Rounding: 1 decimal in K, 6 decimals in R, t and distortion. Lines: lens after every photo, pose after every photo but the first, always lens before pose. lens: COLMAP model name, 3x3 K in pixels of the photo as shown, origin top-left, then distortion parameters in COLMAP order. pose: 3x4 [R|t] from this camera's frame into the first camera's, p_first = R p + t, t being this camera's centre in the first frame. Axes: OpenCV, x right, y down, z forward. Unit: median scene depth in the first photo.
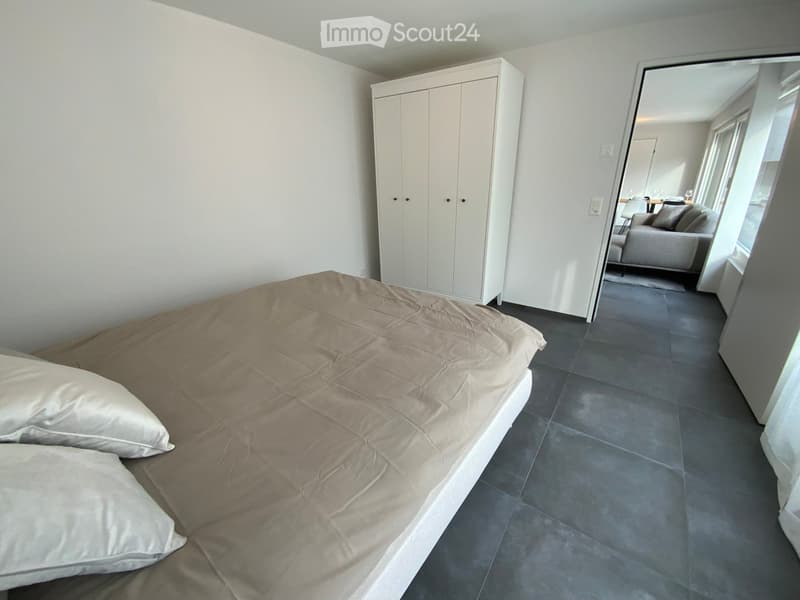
lens RADIAL K [[323.1, 0, 403.3], [0, 323.1, 299.7], [0, 0, 1]] dist [0.021689, -0.018045]
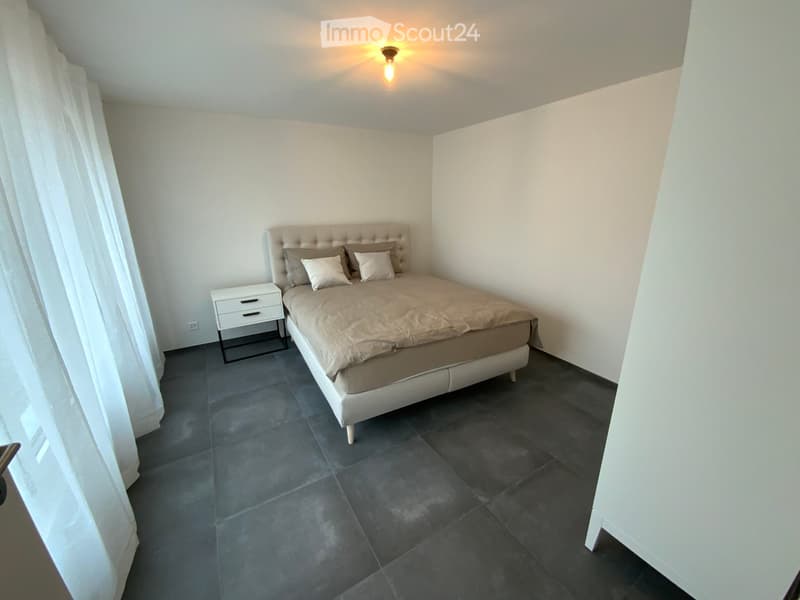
lens RADIAL K [[323.1, 0, 403.3], [0, 323.1, 299.7], [0, 0, 1]] dist [0.021689, -0.018045]
pose [[-0.390987, 0.282543, -0.875956, 1.265428], [-0.333479, 0.843562, 0.420944, -0.673269], [0.857858, 0.456697, -0.235599, 1.350463]]
